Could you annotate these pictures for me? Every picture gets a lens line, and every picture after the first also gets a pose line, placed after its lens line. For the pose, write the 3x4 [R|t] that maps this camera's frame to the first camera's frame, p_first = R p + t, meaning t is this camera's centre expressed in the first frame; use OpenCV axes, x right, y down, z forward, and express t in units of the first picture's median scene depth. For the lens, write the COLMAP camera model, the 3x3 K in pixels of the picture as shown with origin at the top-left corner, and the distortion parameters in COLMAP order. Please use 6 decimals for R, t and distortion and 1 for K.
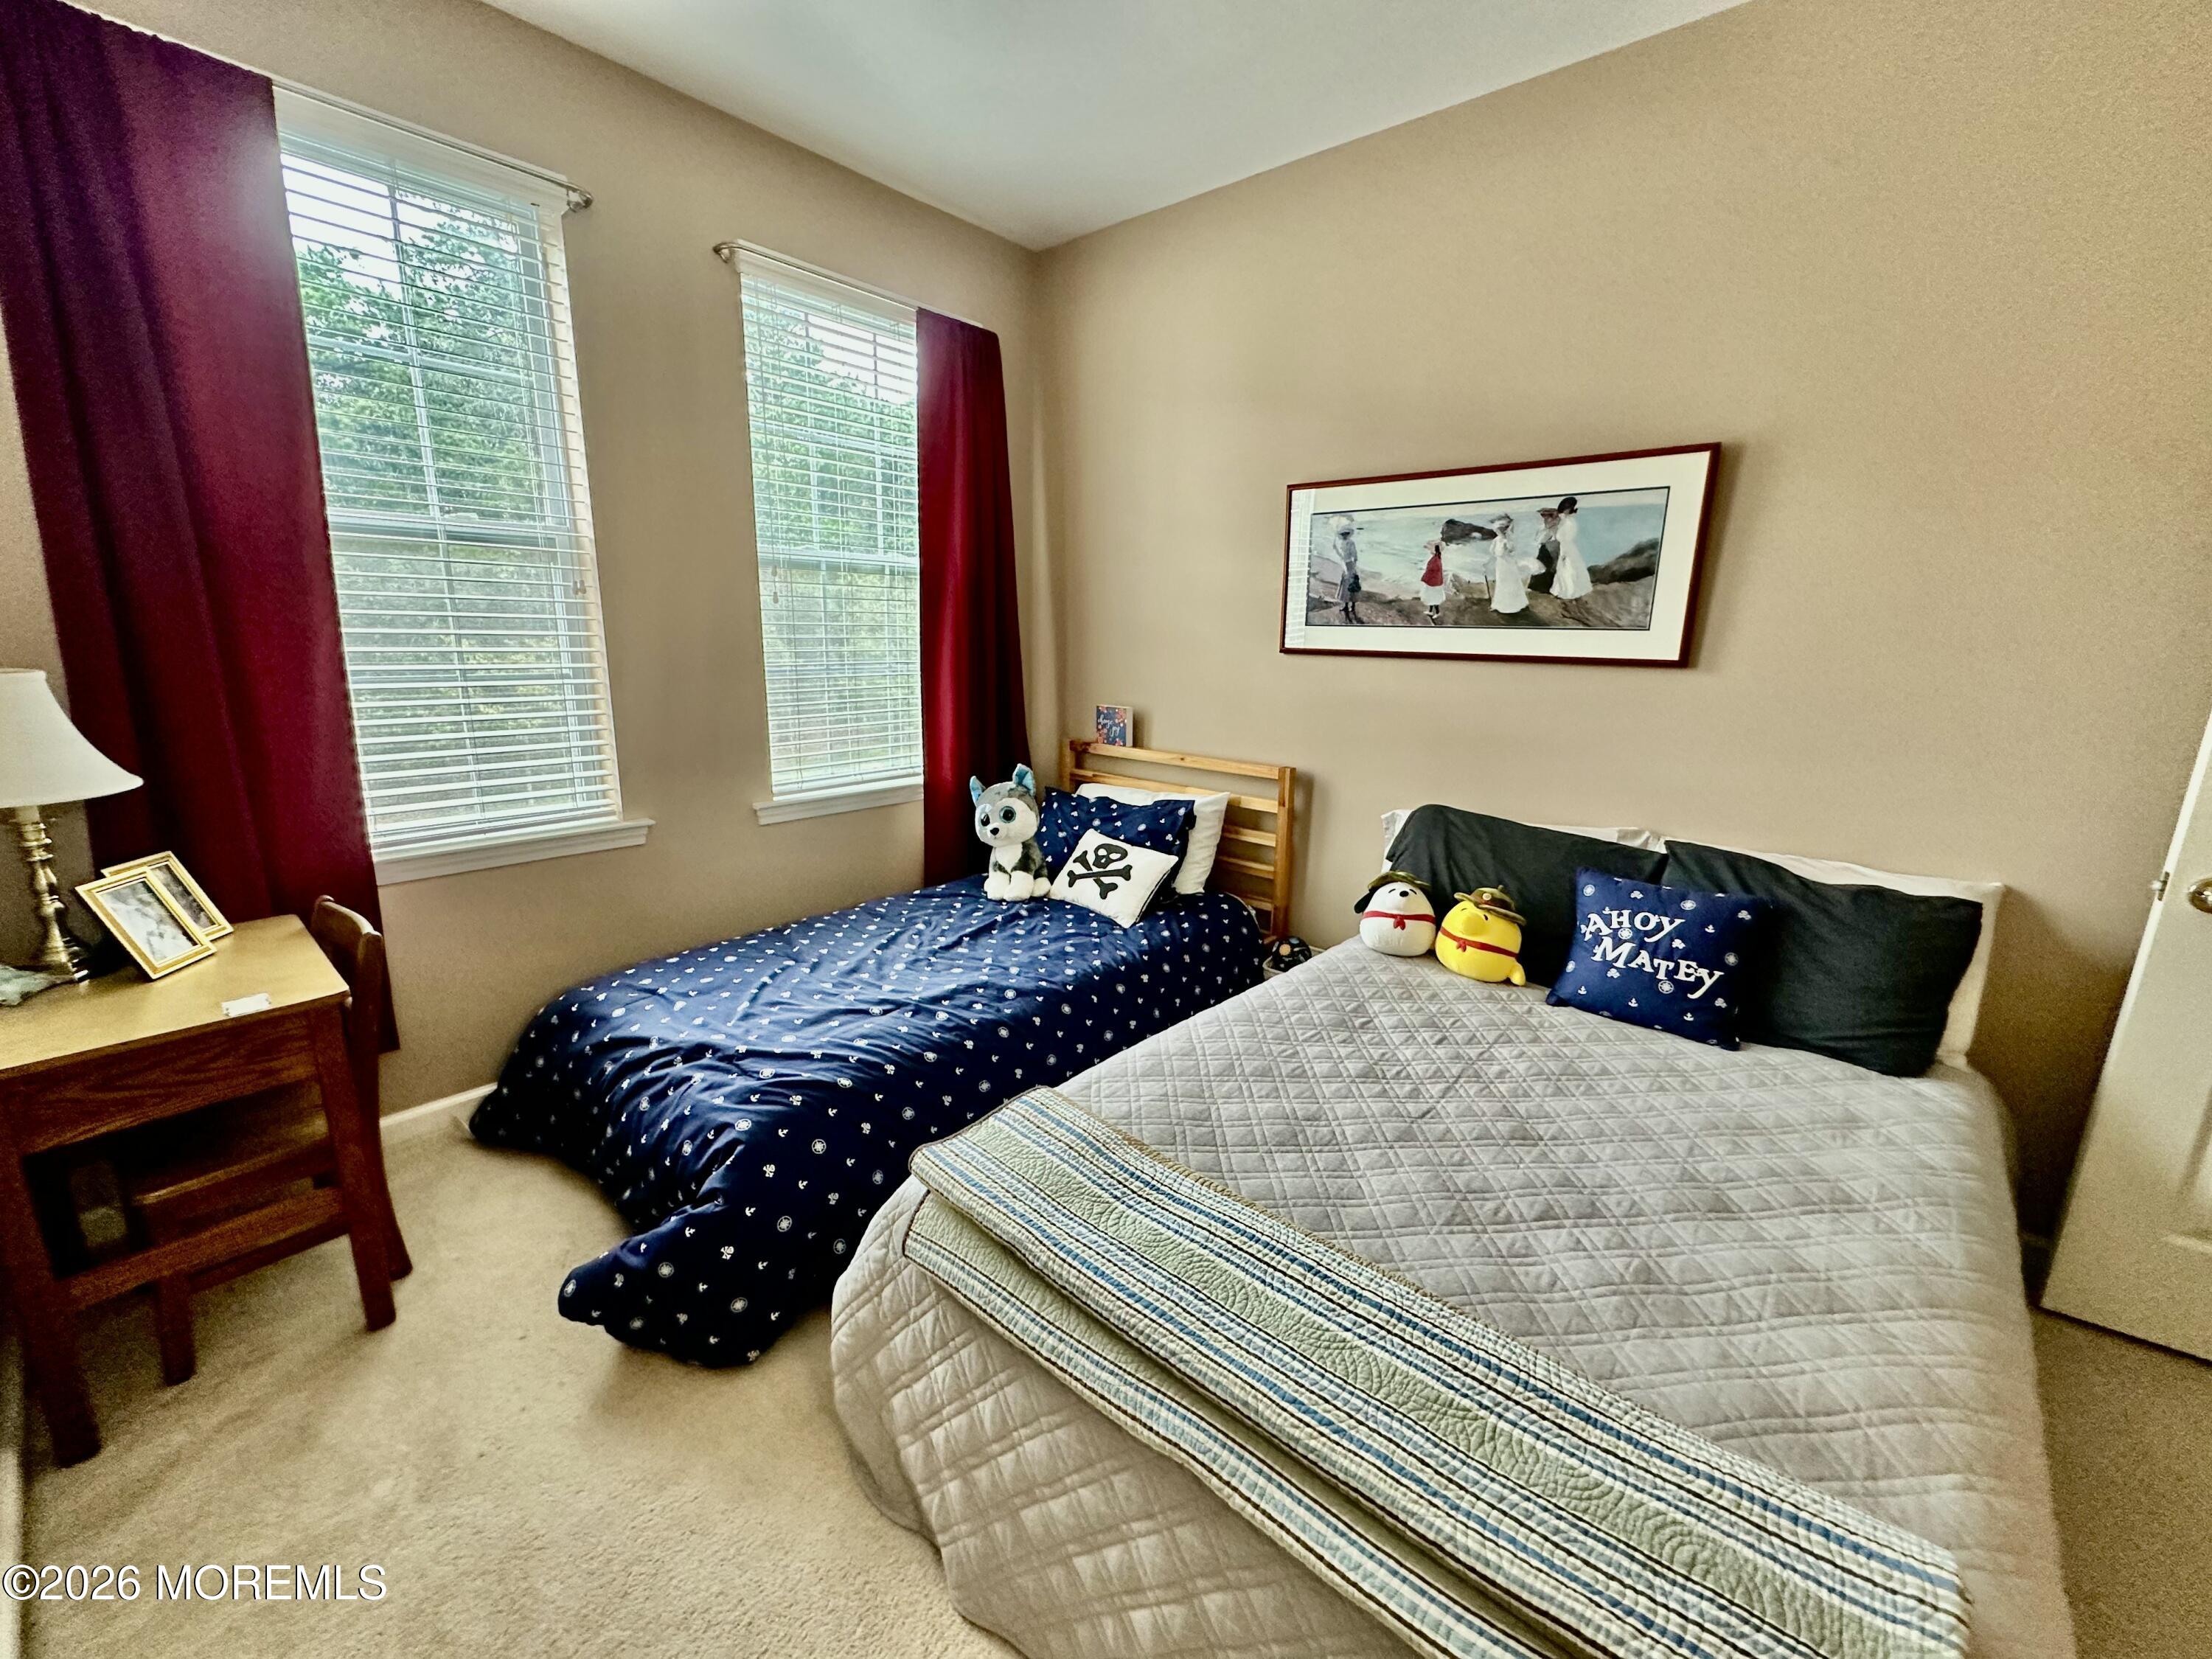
lens RADIAL K [[882.6, 0, 1106.7], [0, 882.6, 830.4], [0, 0, 1]] dist [-0.004239, 0.001225]
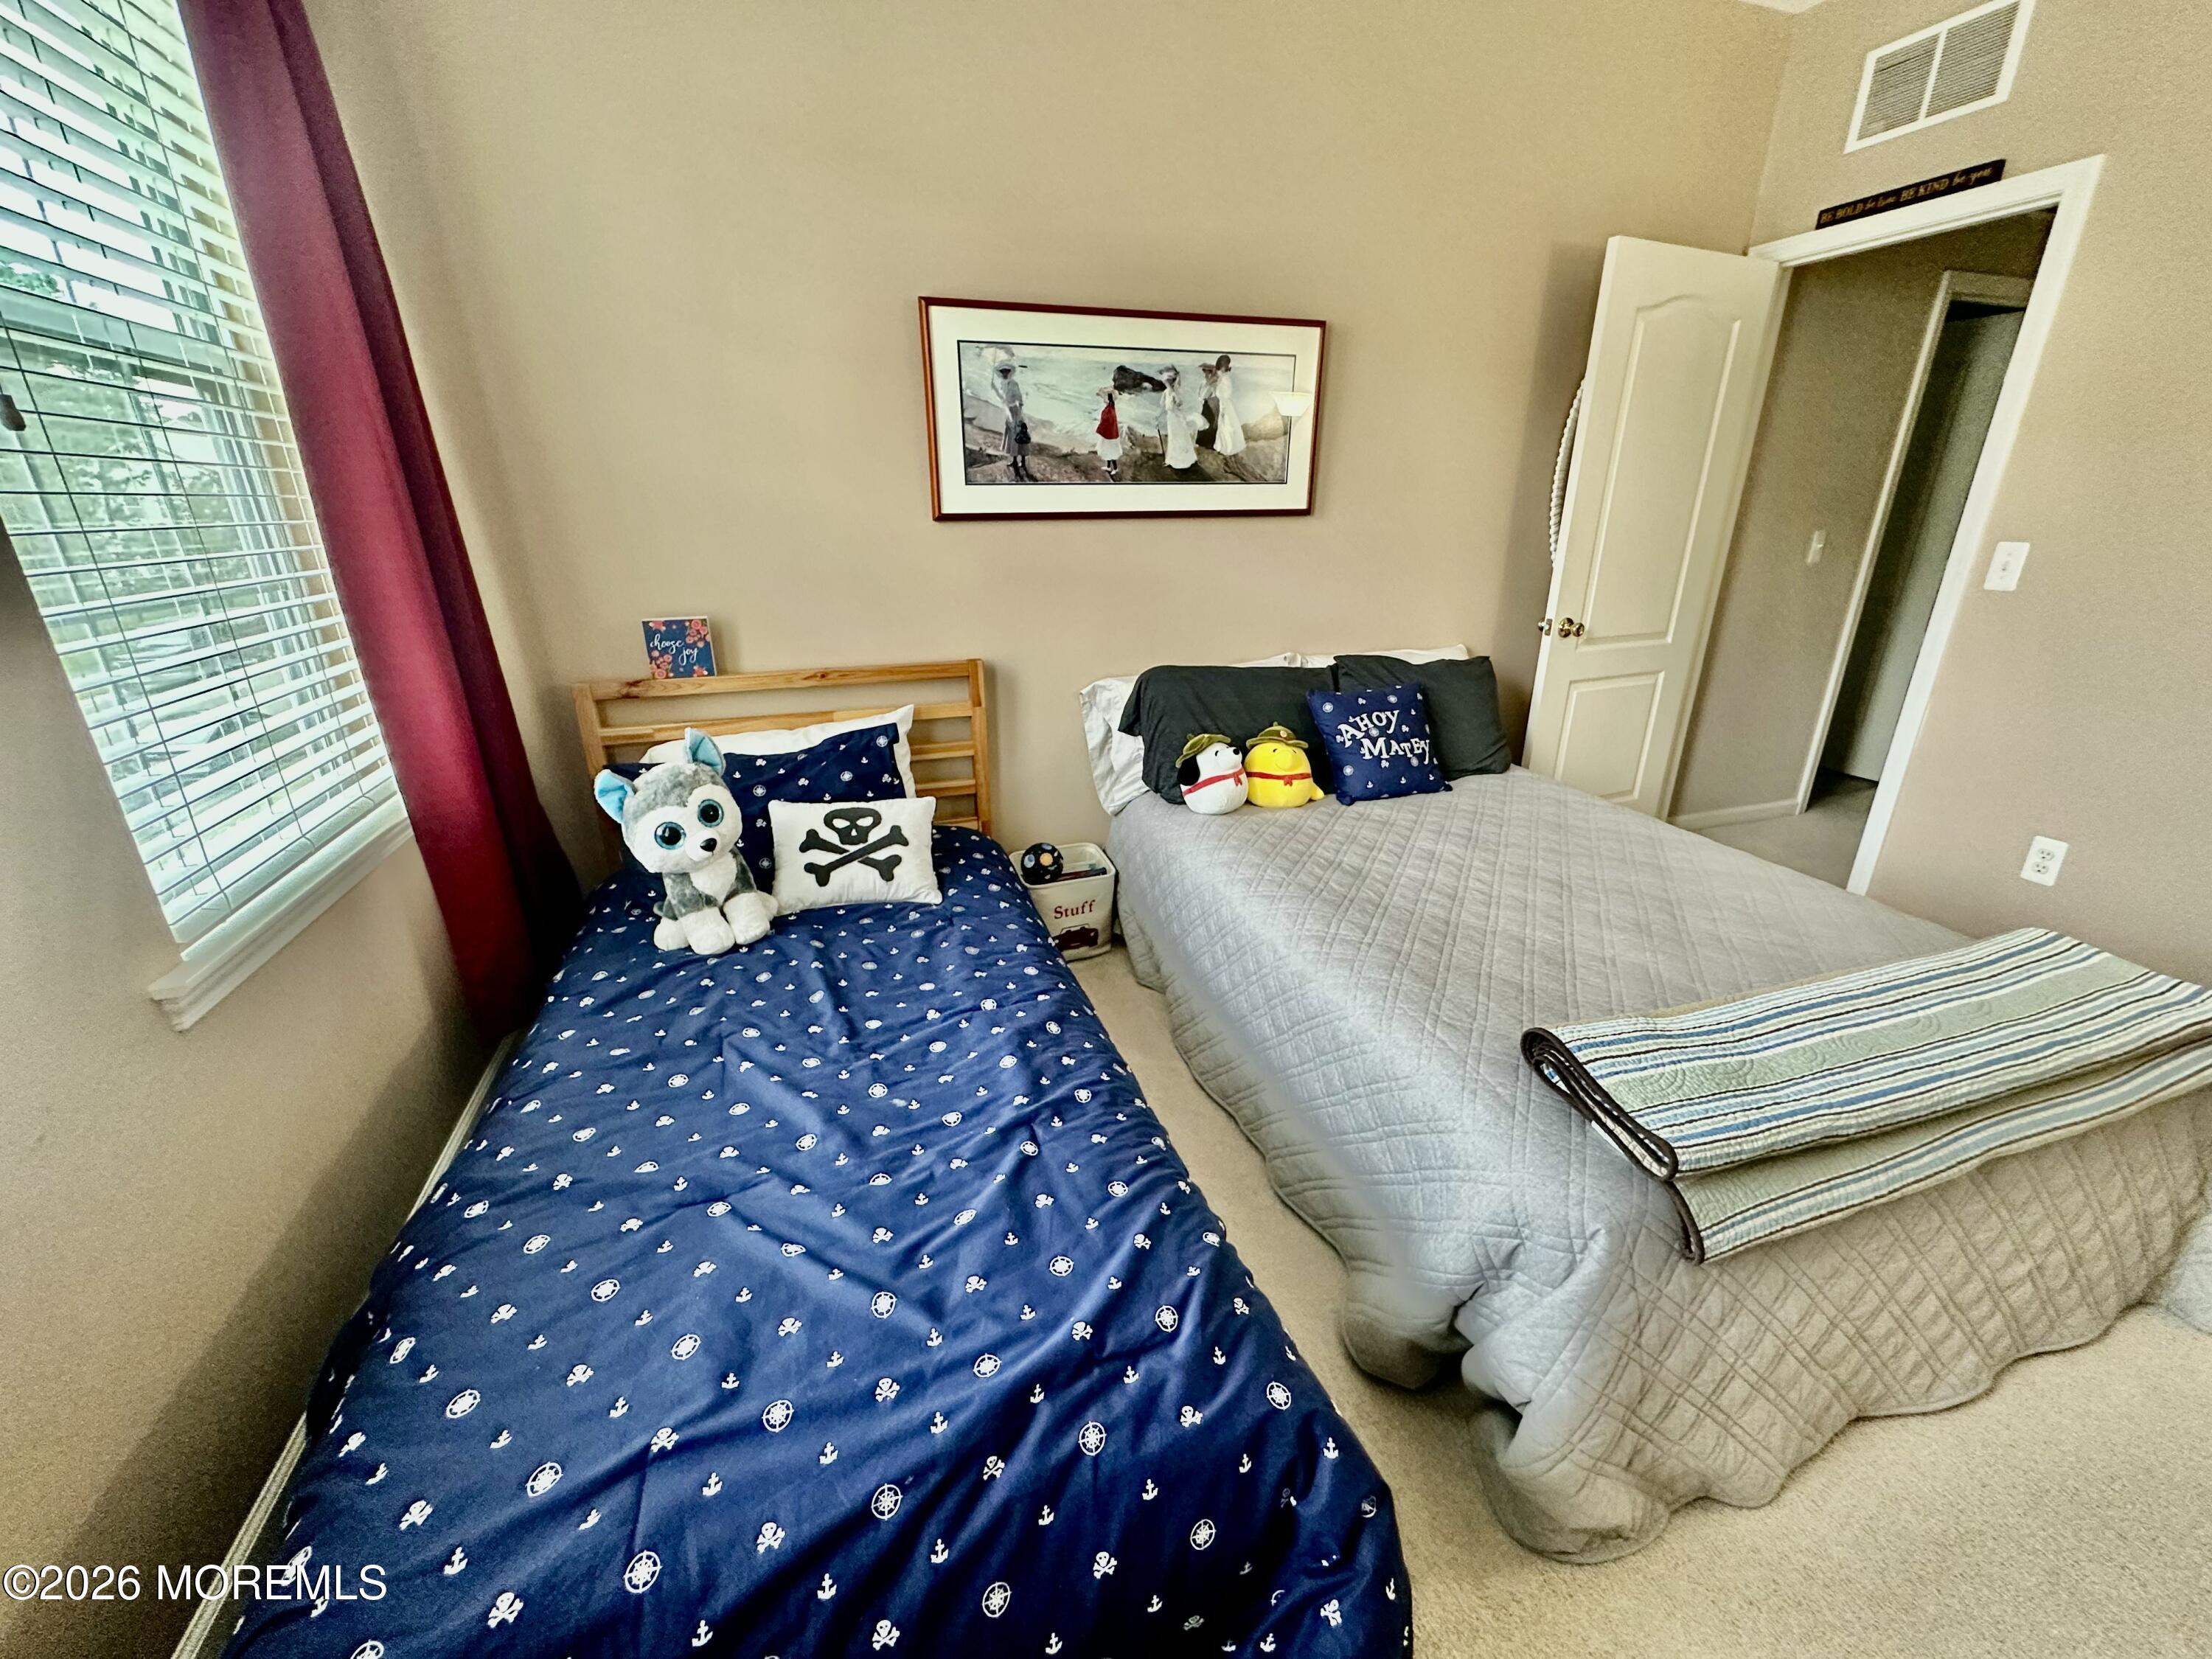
lens RADIAL K [[882.6, 0, 1105.5], [0, 882.6, 827.4], [0, 0, 1]] dist [-0.004239, 0.001225]
pose [[0.508839, -0.320627, 0.798925, -0.562736], [0.208898, 0.946303, 0.246725, -0.124209], [-0.835131, 0.041351, 0.548494, 0.533765]]
